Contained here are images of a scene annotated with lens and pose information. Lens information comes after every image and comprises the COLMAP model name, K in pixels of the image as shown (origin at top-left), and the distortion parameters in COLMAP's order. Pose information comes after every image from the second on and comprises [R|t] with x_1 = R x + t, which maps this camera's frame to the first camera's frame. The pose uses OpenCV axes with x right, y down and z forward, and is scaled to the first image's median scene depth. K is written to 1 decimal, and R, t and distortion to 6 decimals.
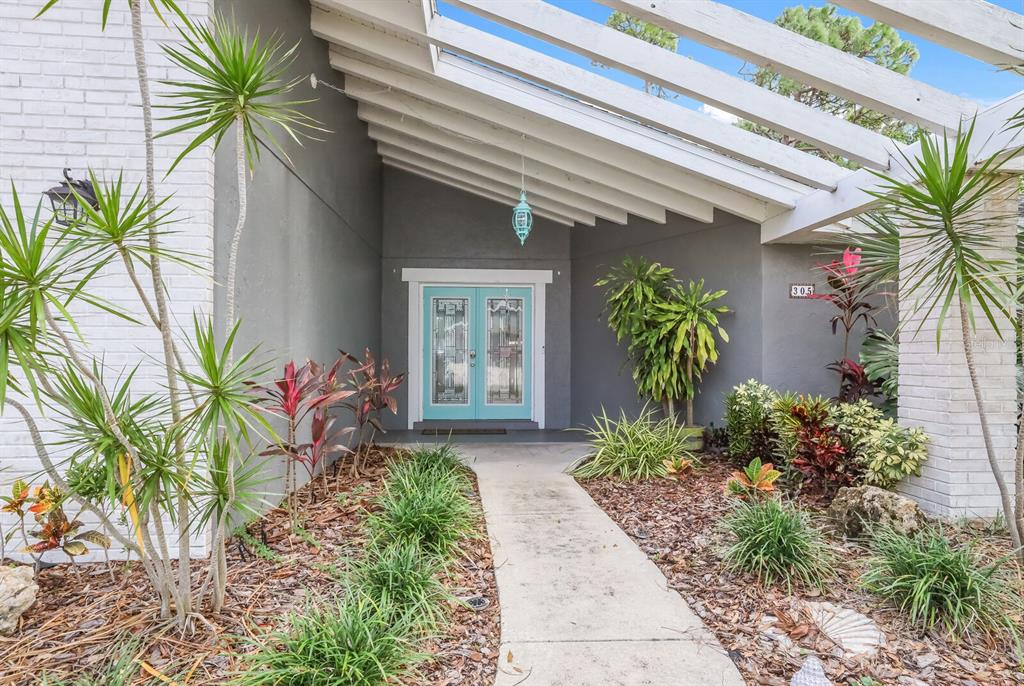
lens RADIAL K [[582.4, 0, 512.0], [0, 582.4, 343.0], [0, 0, 1]] dist [-0.000315, -0.000095]
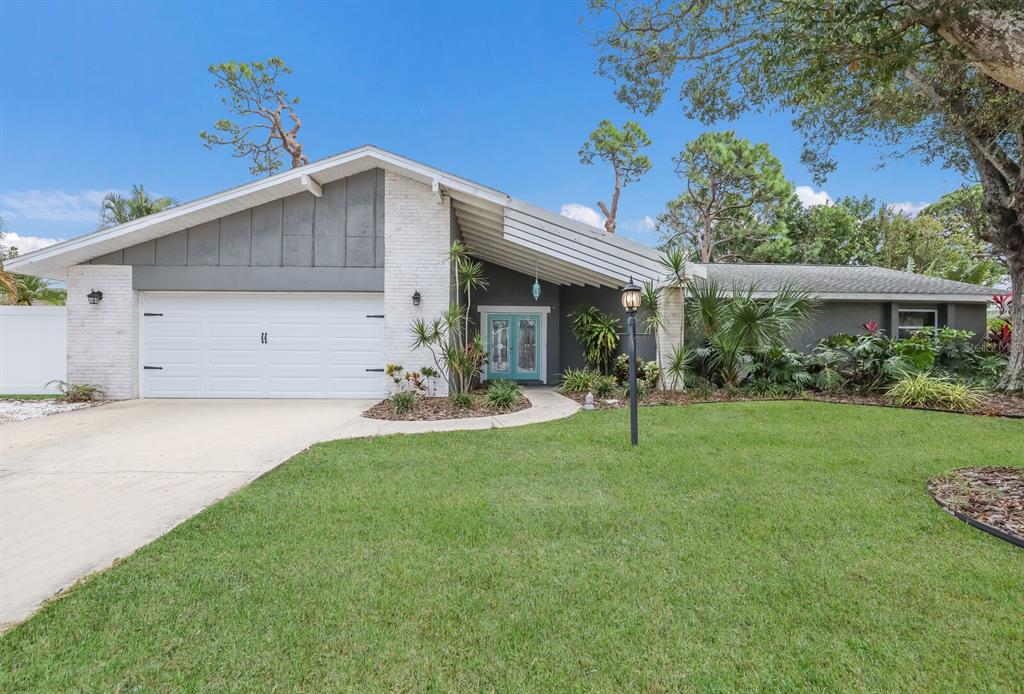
lens RADIAL K [[507.9, 0, 512.0], [0, 507.9, 347.0], [0, 0, 1]] dist [0.002802, 0.000247]
pose [[0.999717, 0.002445, -0.023673, -0.032779], [-0.002592, 0.999977, -0.006192, 0.041105], [0.023657, 0.006252, 0.999701, -1.116158]]
